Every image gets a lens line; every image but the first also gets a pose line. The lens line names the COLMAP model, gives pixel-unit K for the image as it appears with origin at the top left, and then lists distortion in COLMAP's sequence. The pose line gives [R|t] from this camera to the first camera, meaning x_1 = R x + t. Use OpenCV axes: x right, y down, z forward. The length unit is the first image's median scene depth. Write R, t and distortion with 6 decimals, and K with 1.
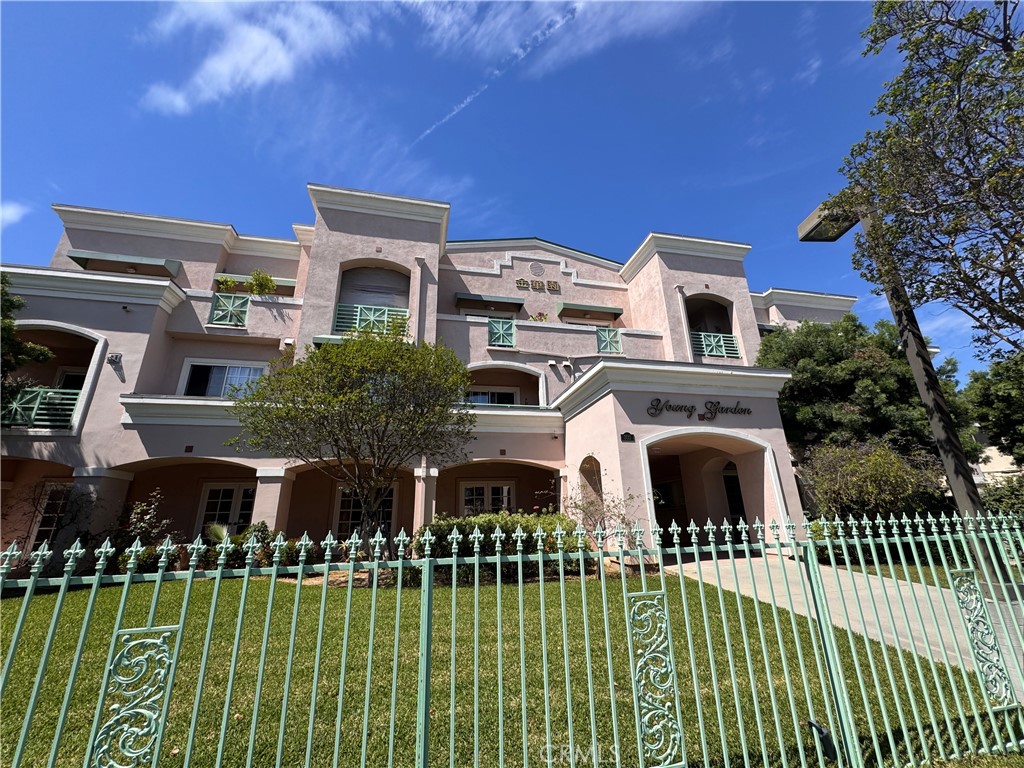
lens RADIAL K [[410.2, 0, 512.4], [0, 410.2, 385.0], [0, 0, 1]] dist [-0.004759, 0.000487]
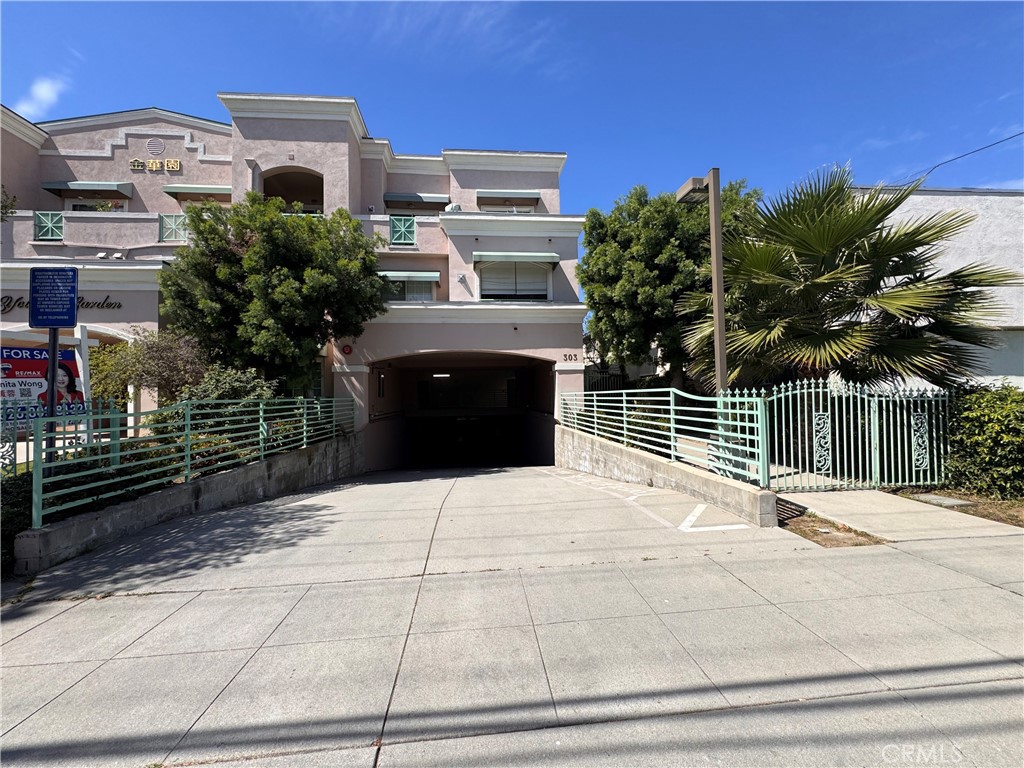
lens RADIAL K [[415.4, 0, 512.0], [0, 415.4, 384.0], [0, 0, 1]] dist [0.001210, 0.000336]
pose [[0.991383, 0.003827, -0.130936, 1.312010], [0.033927, 0.957963, 0.284880, -0.008275], [0.126522, -0.286868, 0.949578, 0.058810]]
